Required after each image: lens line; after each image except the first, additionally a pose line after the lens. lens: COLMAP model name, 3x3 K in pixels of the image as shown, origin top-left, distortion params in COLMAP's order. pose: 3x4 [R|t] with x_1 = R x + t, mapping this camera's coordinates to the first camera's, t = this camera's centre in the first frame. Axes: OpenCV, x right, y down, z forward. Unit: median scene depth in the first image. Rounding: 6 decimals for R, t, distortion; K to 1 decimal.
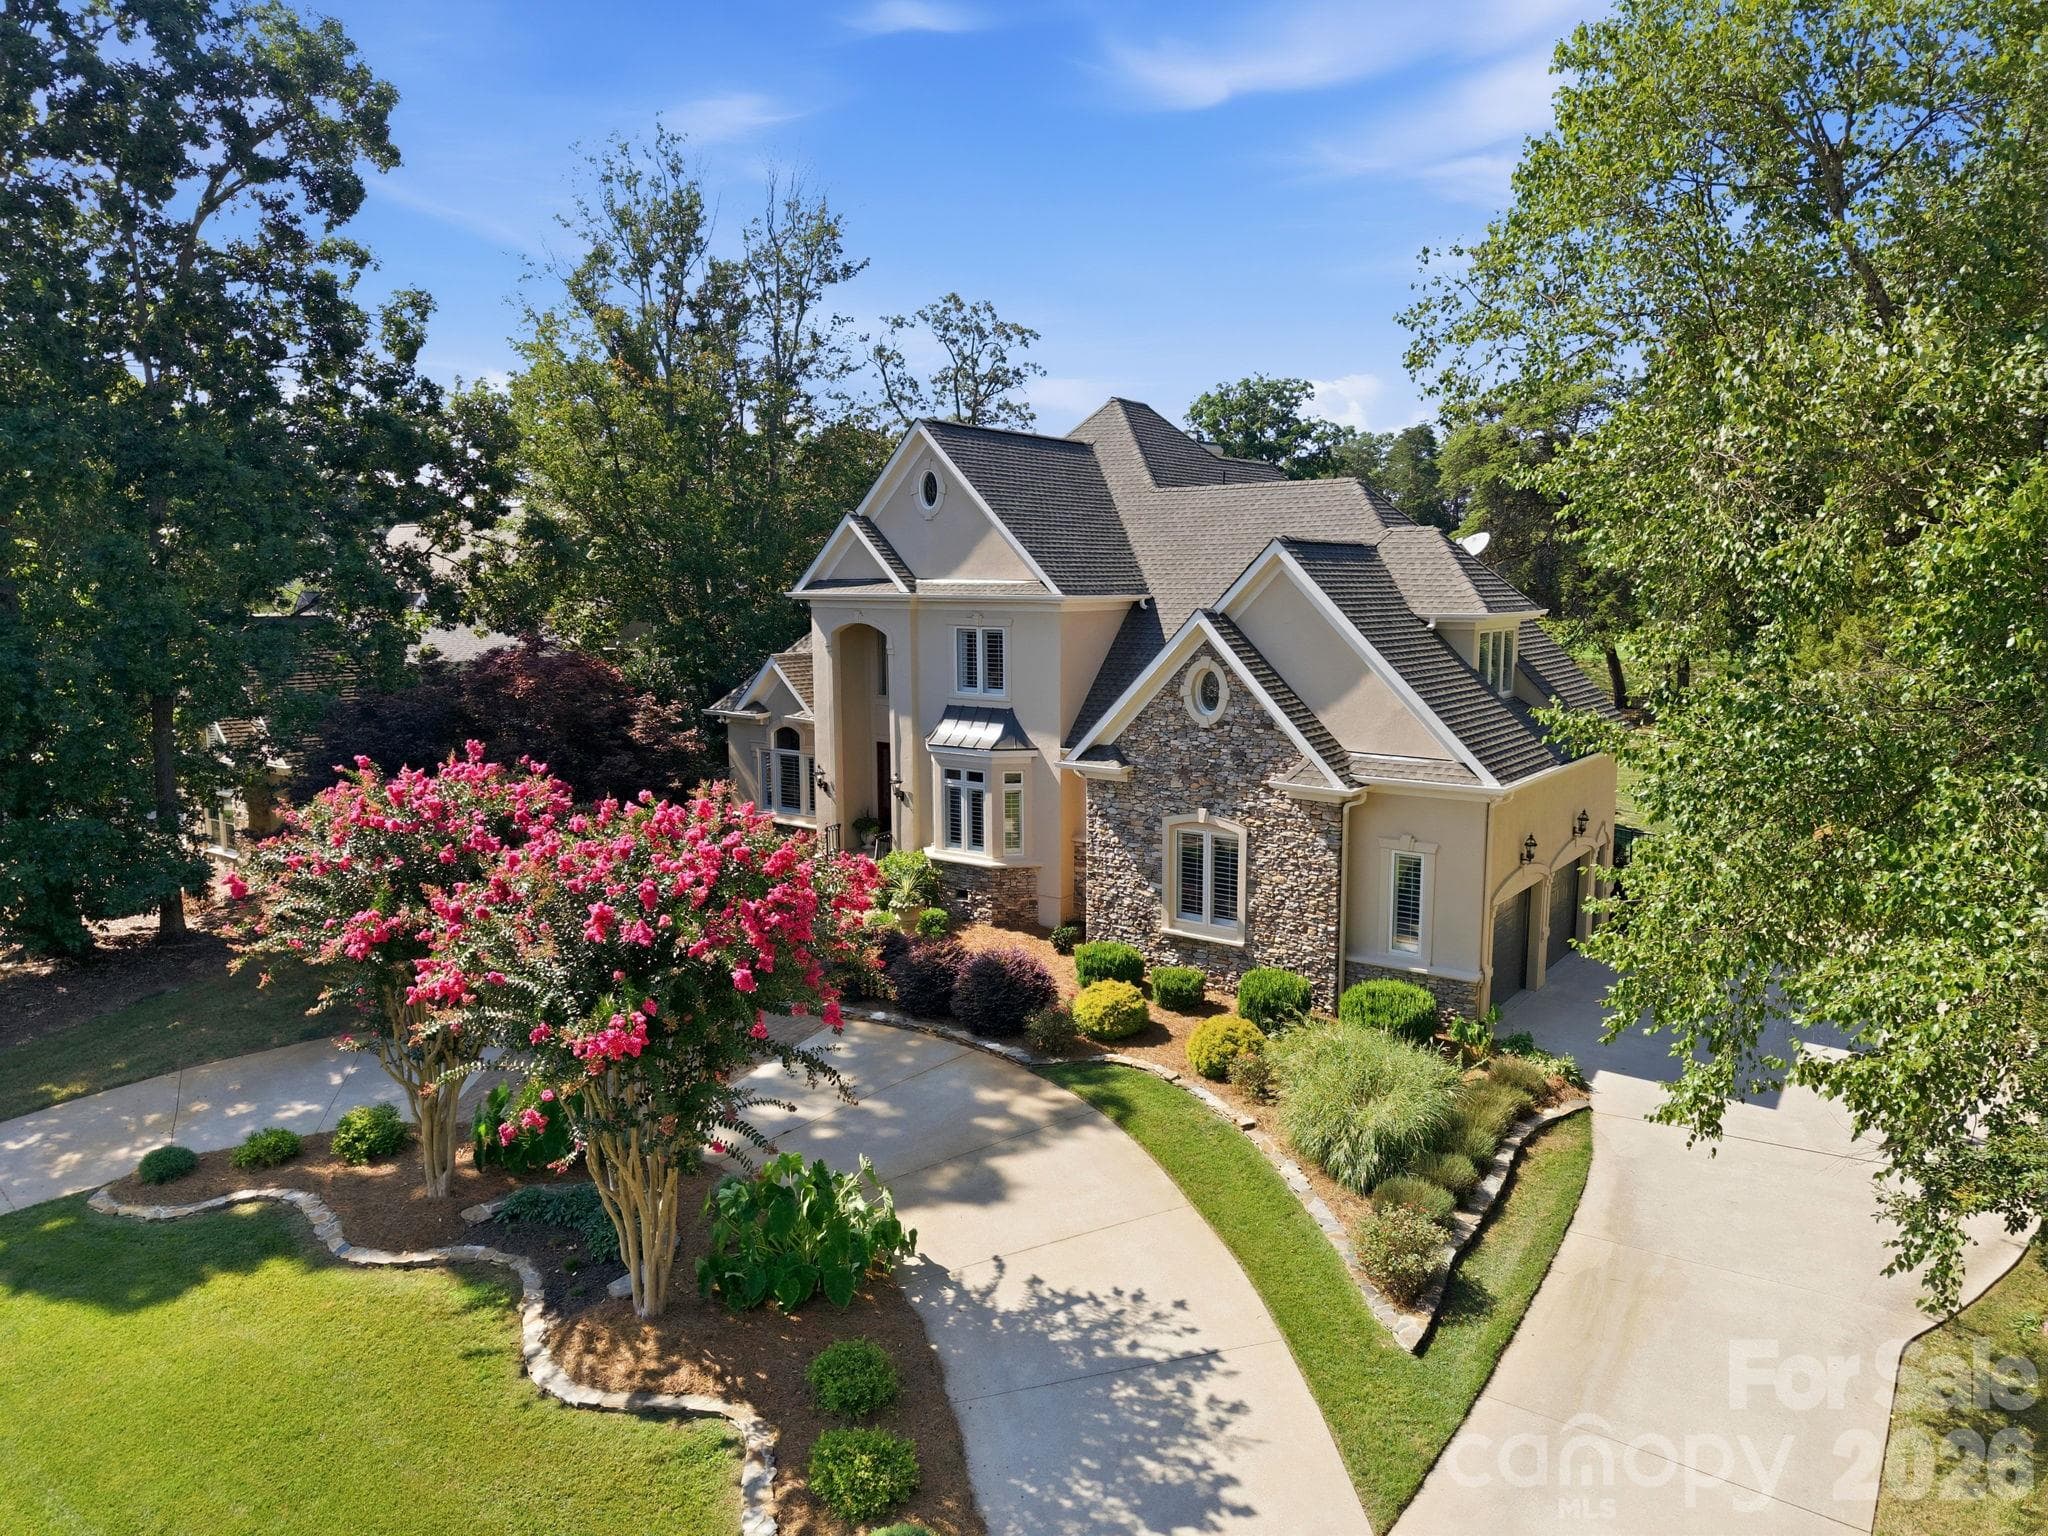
lens RADIAL K [[1301.0, 0, 1020.7], [0, 1301.0, 769.0], [0, 0, 1]] dist [0.000394, -0.000479]
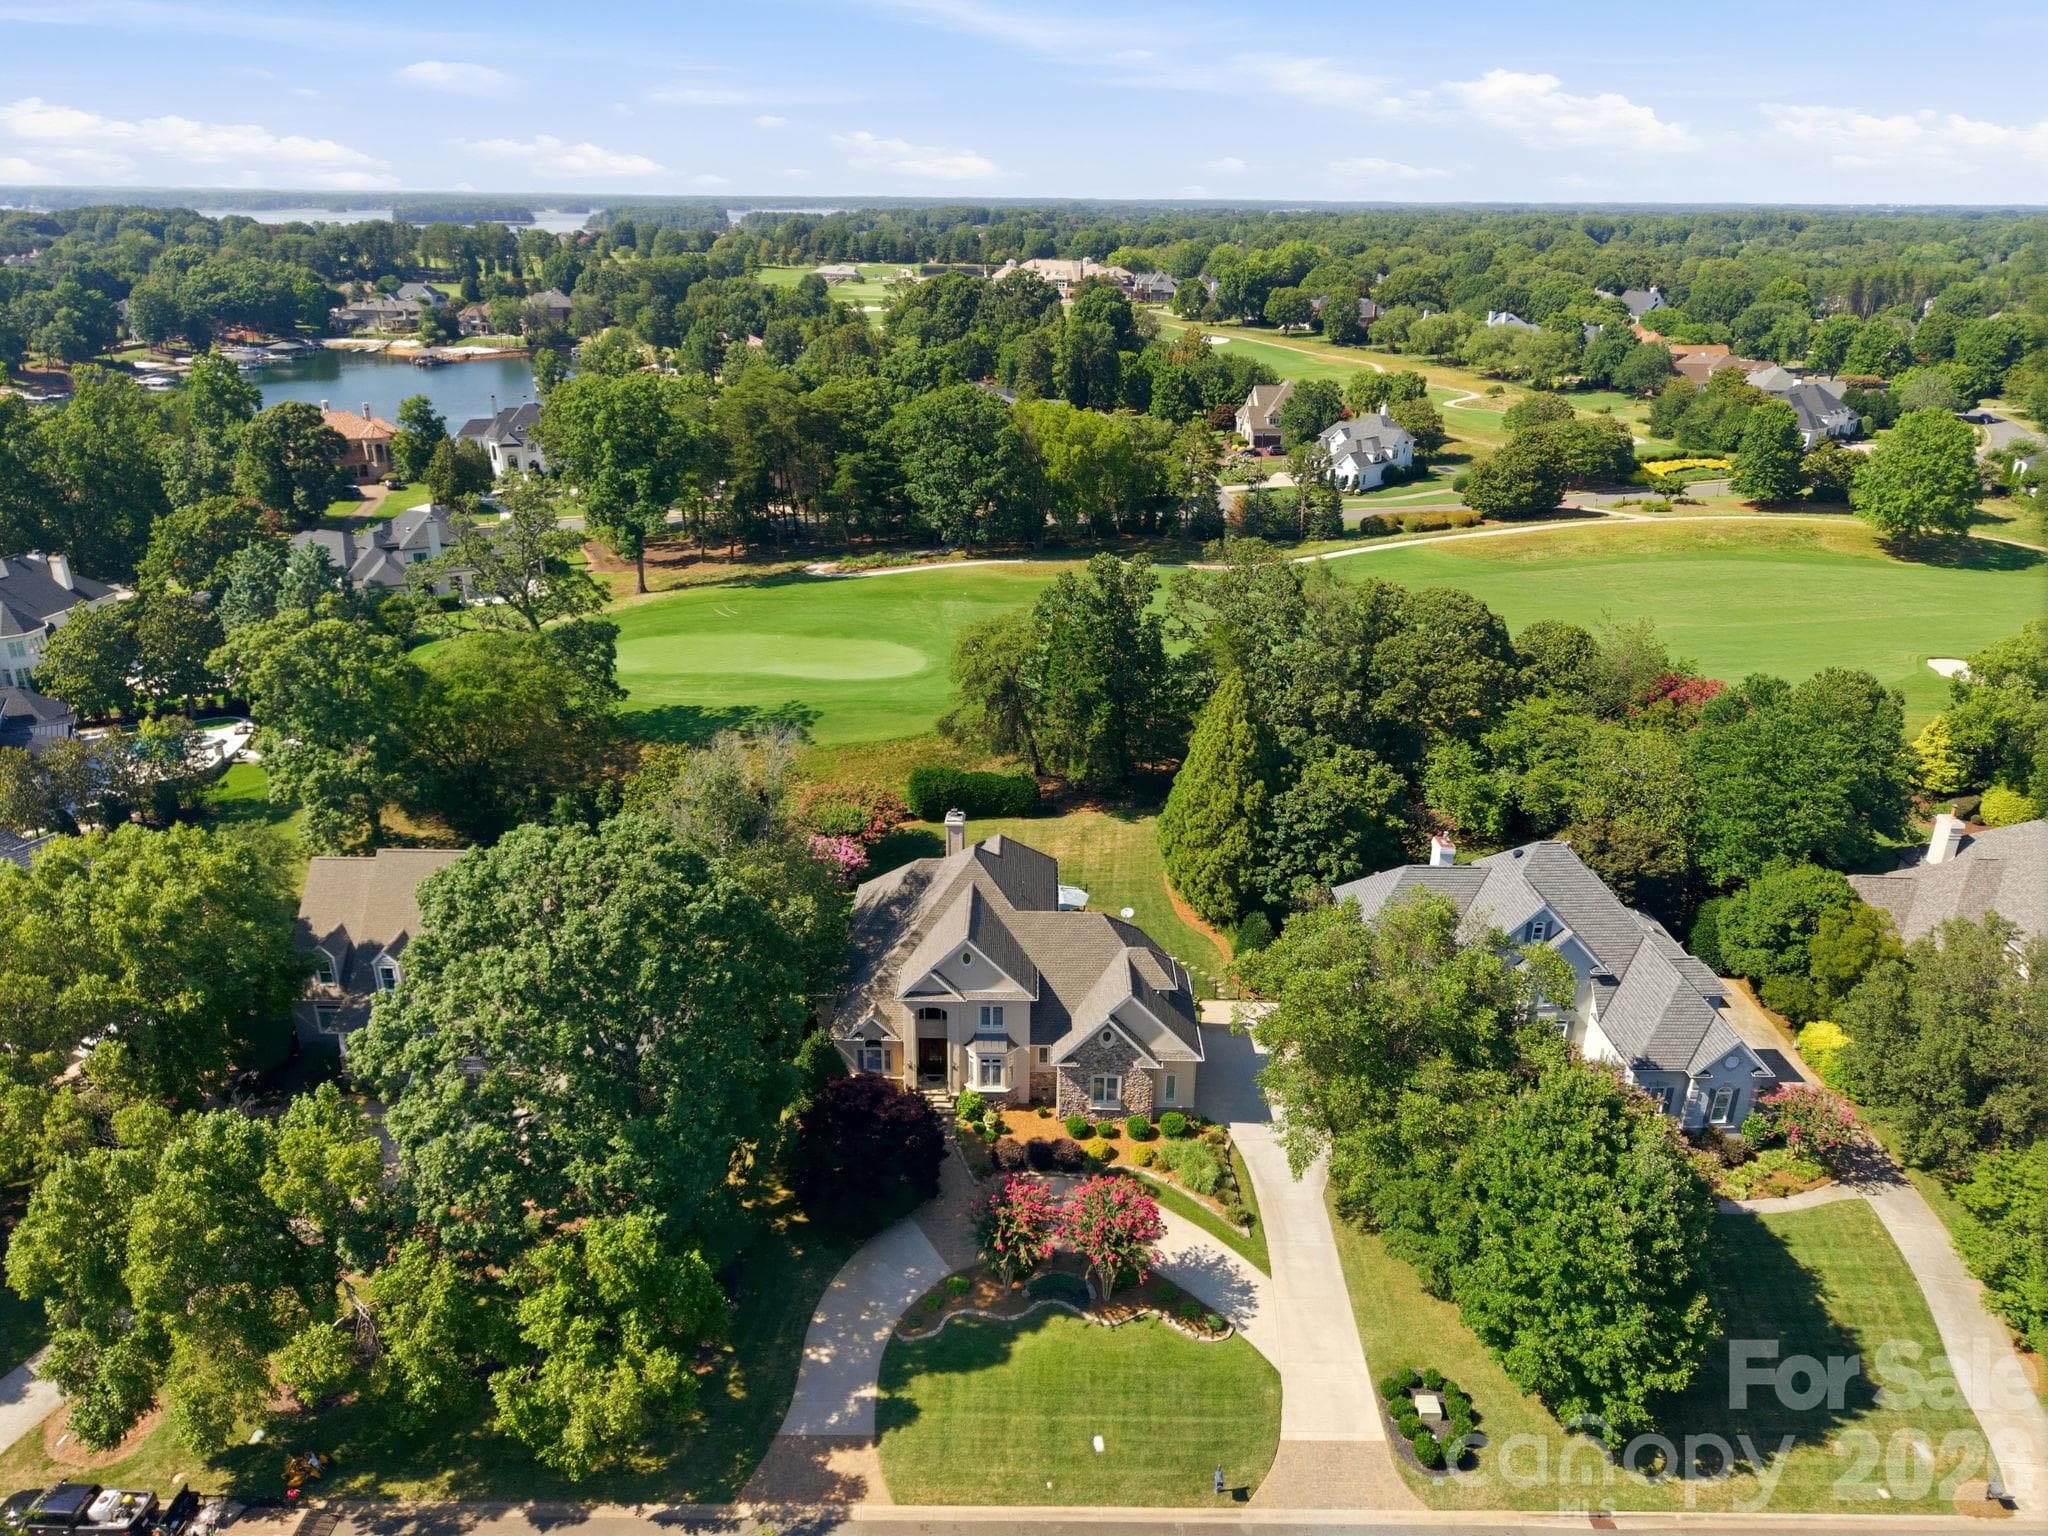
lens RADIAL K [[1301.0, 0, 1022.4], [0, 1301.0, 766.4], [0, 0, 1]] dist [0.000394, -0.000479]
pose [[0.796806, -0.217543, 0.563716, -1.850221], [0.055861, 0.955466, 0.289765, -1.815418], [-0.601648, -0.199397, 0.773473, -1.270027]]
